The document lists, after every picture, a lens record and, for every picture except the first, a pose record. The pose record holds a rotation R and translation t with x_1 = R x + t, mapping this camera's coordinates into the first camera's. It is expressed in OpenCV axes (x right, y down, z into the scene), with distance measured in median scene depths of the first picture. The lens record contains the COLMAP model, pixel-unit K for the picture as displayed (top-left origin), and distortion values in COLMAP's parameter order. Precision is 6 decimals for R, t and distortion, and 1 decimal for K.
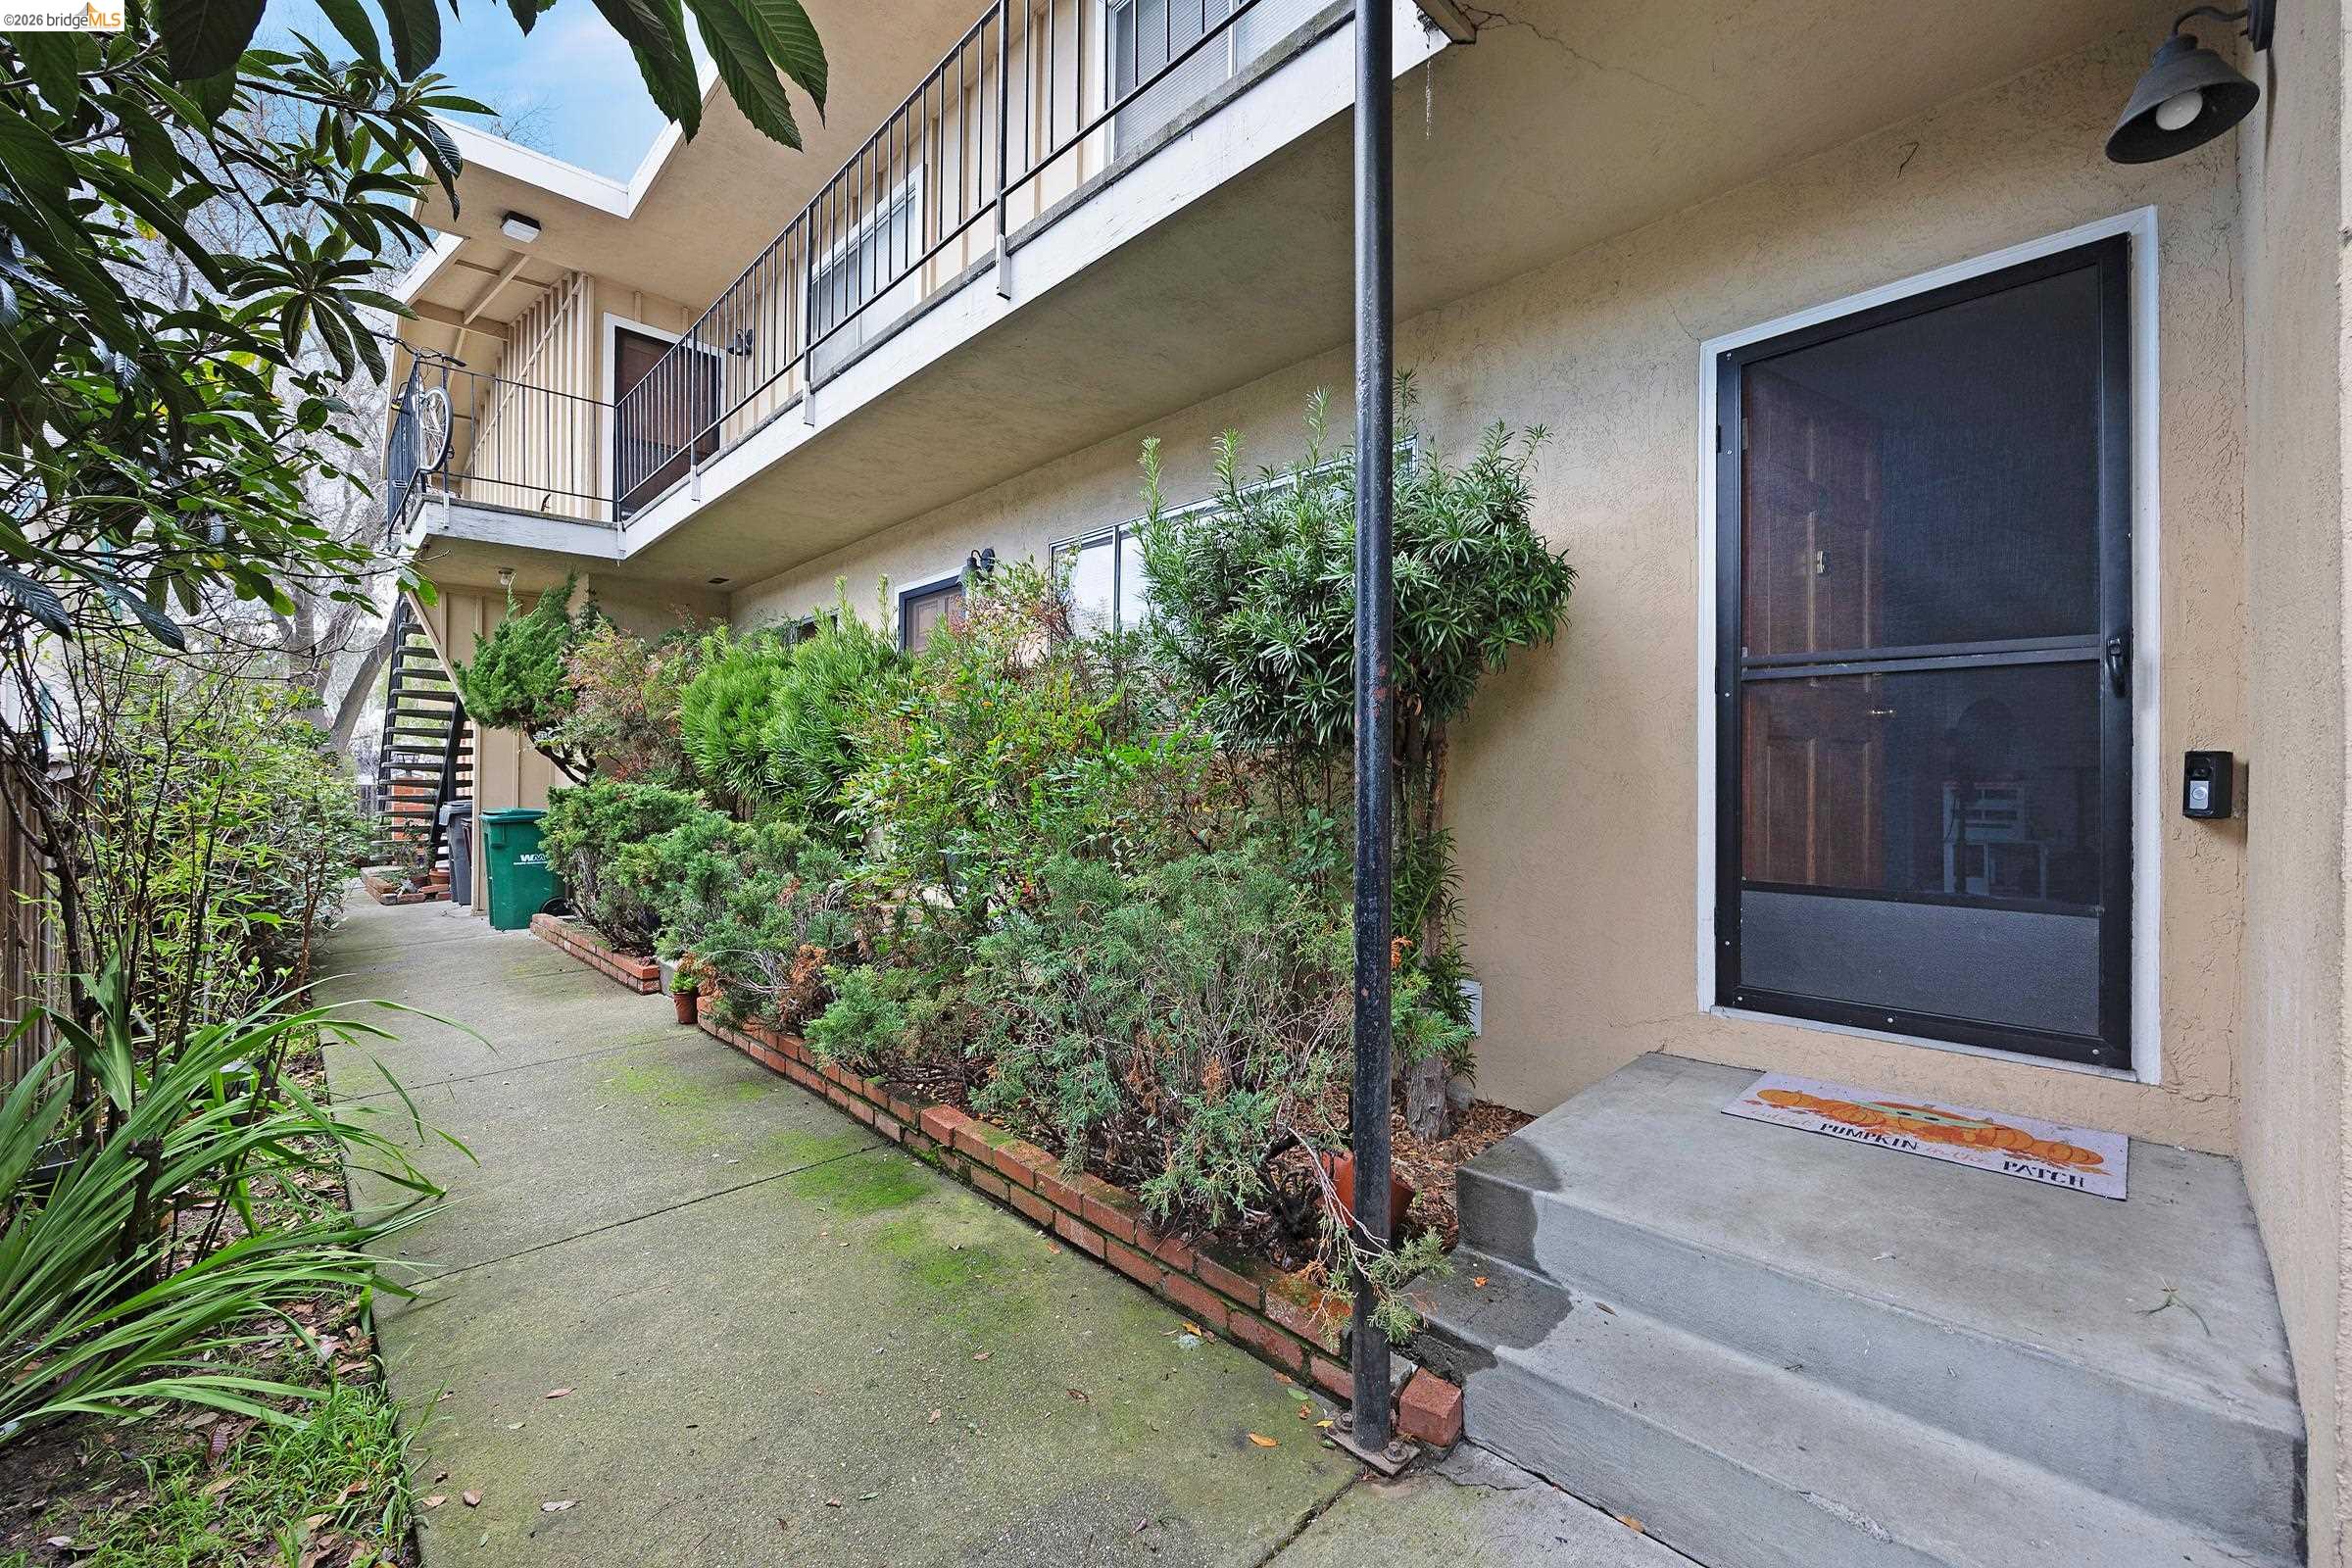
lens RADIAL K [[937.2, 0, 1181.4], [0, 937.2, 781.5], [0, 0, 1]] dist [0.001334, 0.000100]
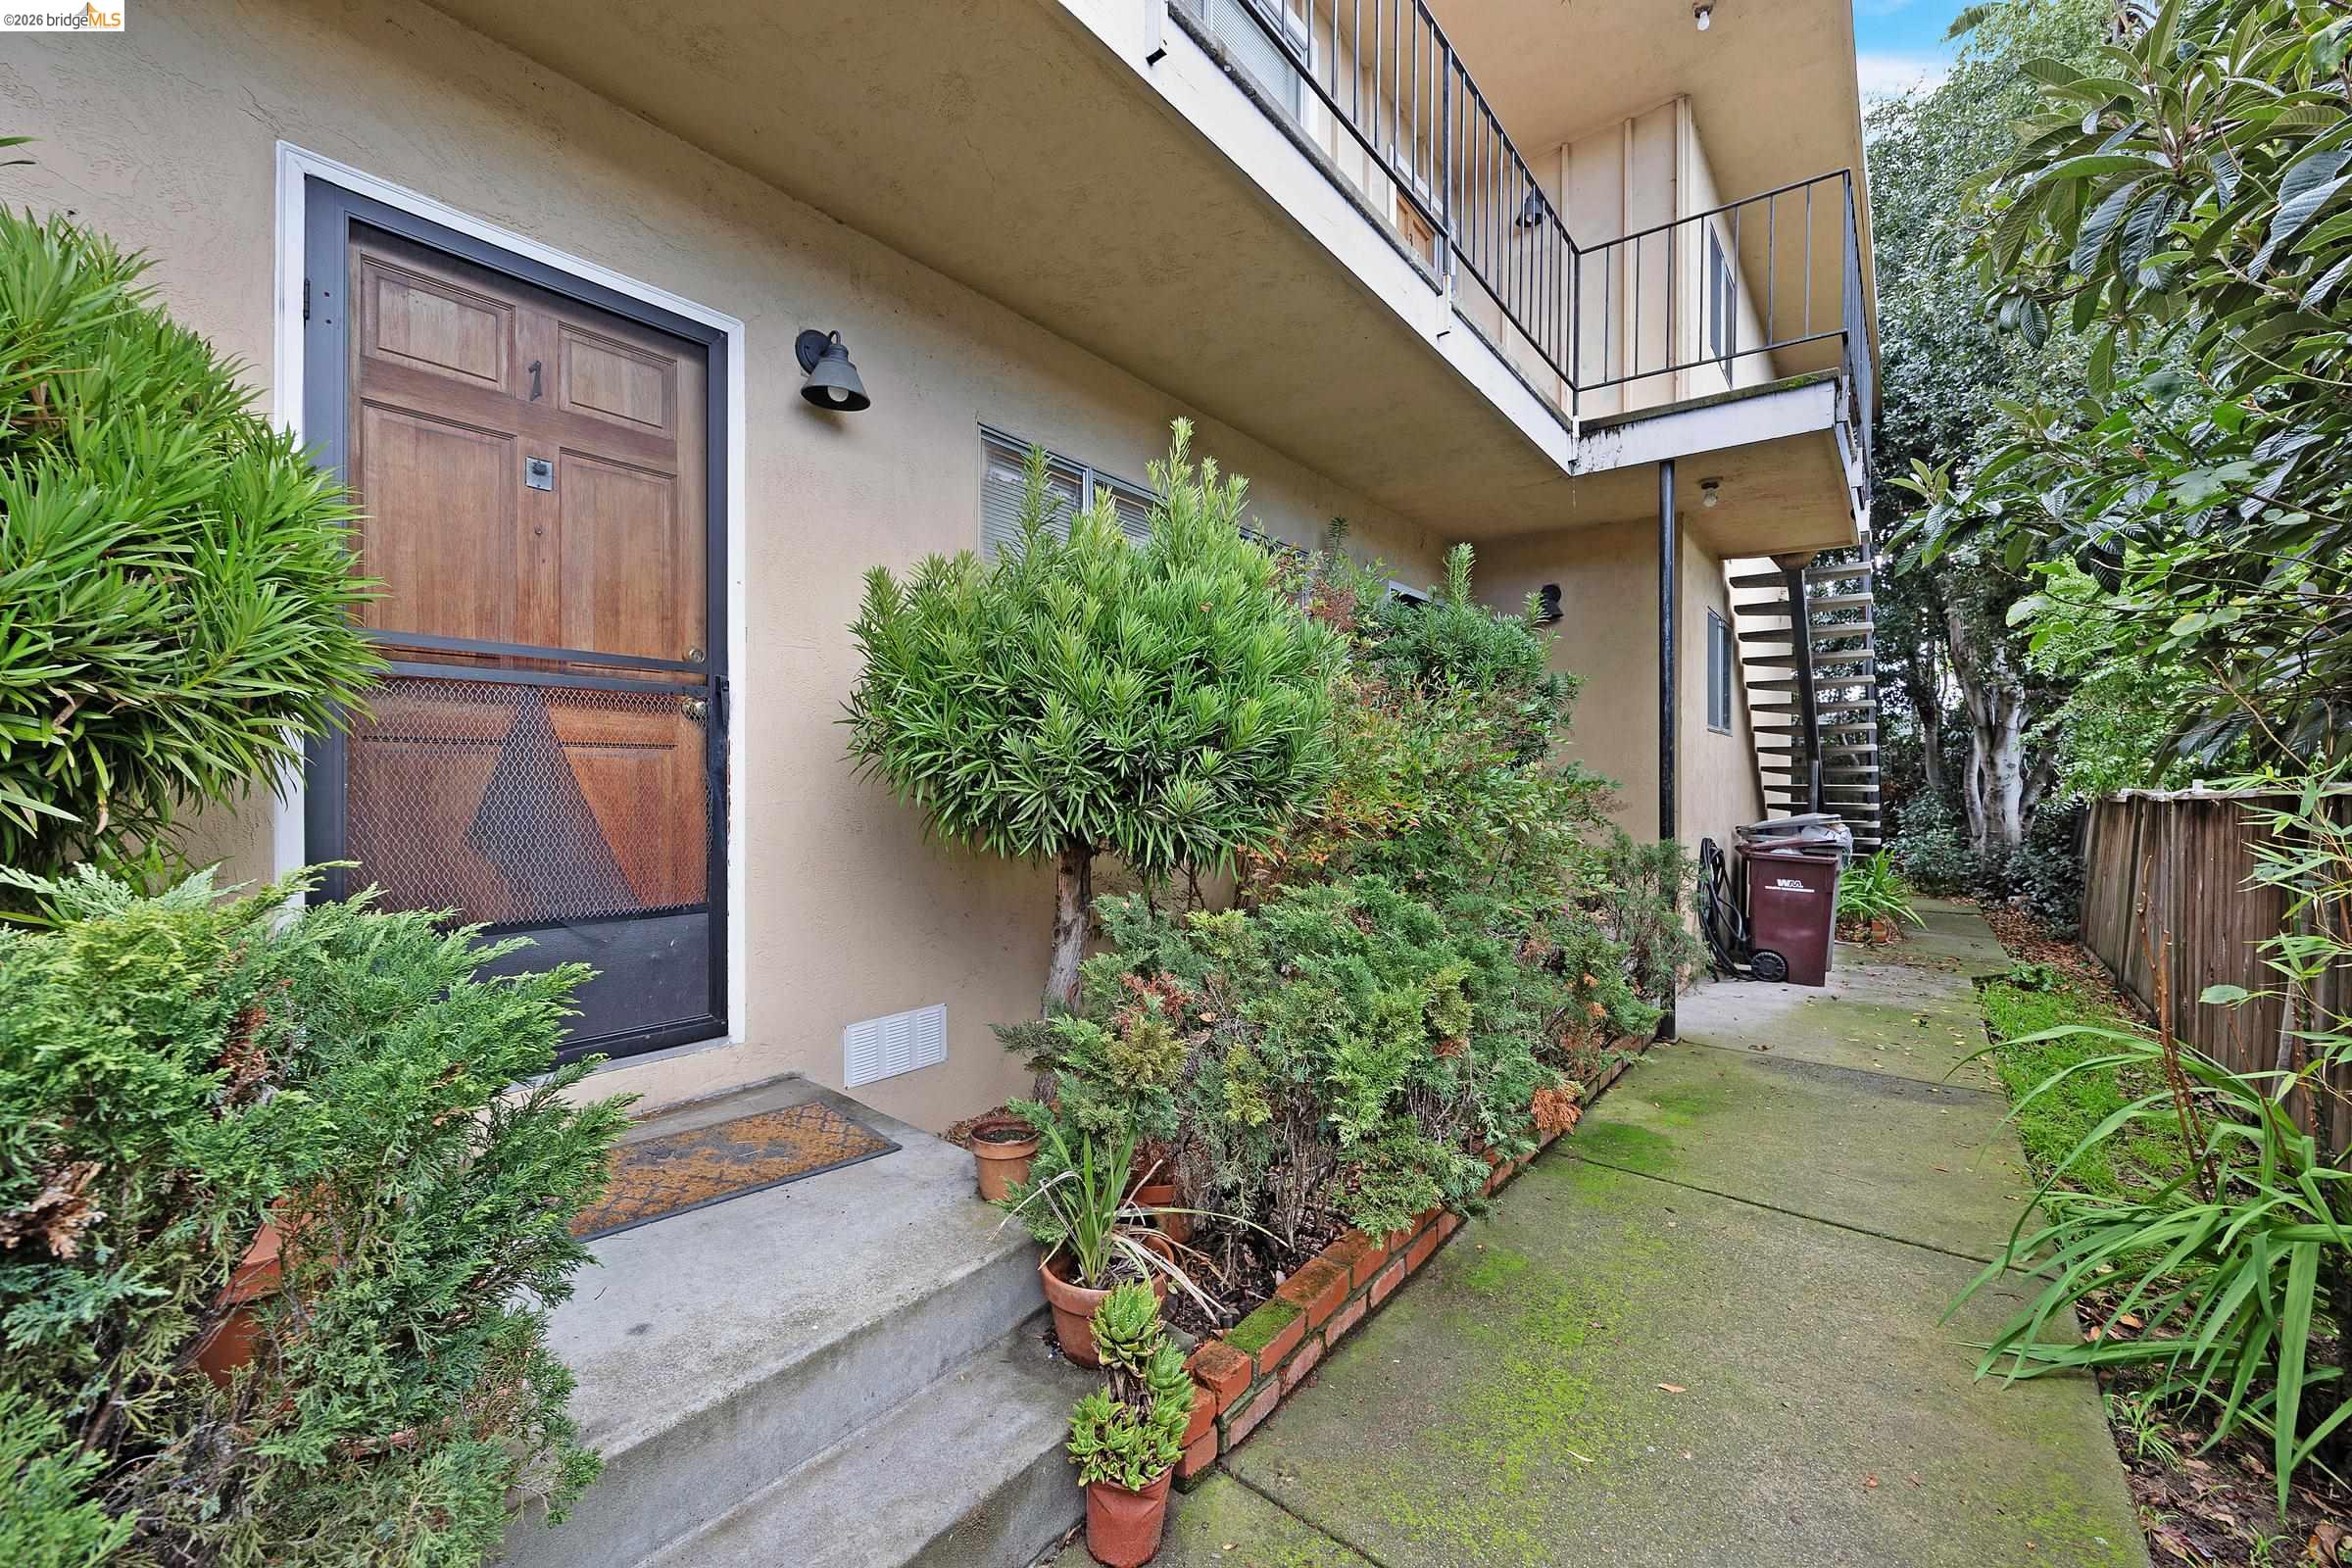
lens RADIAL K [[937.2, 0, 1181.4], [0, 937.2, 781.5], [0, 0, 1]] dist [0.001334, 0.000100]
pose [[-0.135743, -0.002292, 0.990741, -1.451264], [-0.007215, 0.999973, 0.001325, -0.022752], [-0.990718, -0.006968, -0.135756, 1.748079]]
